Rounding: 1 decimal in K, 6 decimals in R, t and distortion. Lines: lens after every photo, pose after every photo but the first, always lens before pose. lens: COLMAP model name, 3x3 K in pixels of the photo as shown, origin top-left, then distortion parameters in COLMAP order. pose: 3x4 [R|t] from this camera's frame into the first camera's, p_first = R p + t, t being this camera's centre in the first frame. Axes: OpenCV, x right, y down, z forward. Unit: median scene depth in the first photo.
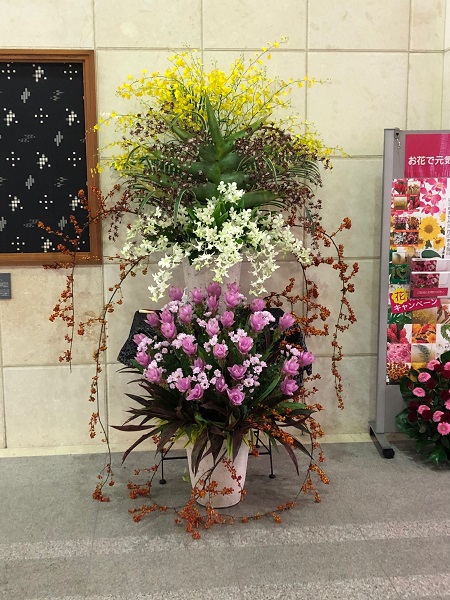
lens RADIAL K [[711.2, 0, 225.0], [0, 711.2, 300.0], [0, 0, 1]] dist [0.010566, -0.044170]
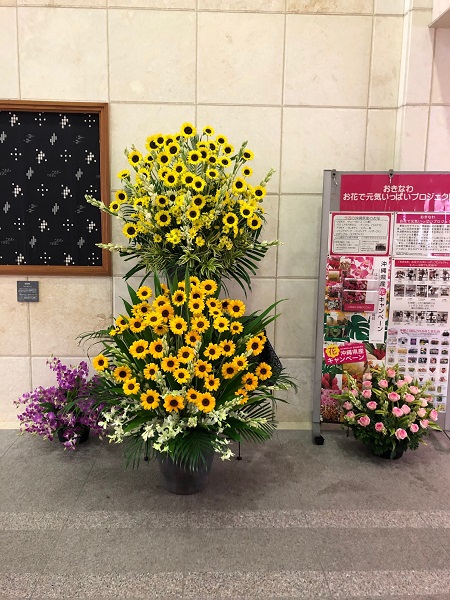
lens RADIAL K [[480.3, 0, 225.0], [0, 480.3, 300.0], [0, 0, 1]] dist [-0.000774, 0.002276]
pose [[0.997743, 0.031807, -0.059141, 0.077994], [-0.032602, 0.999390, -0.012531, -0.005197], [0.058707, 0.014431, 0.998171, 0.182217]]
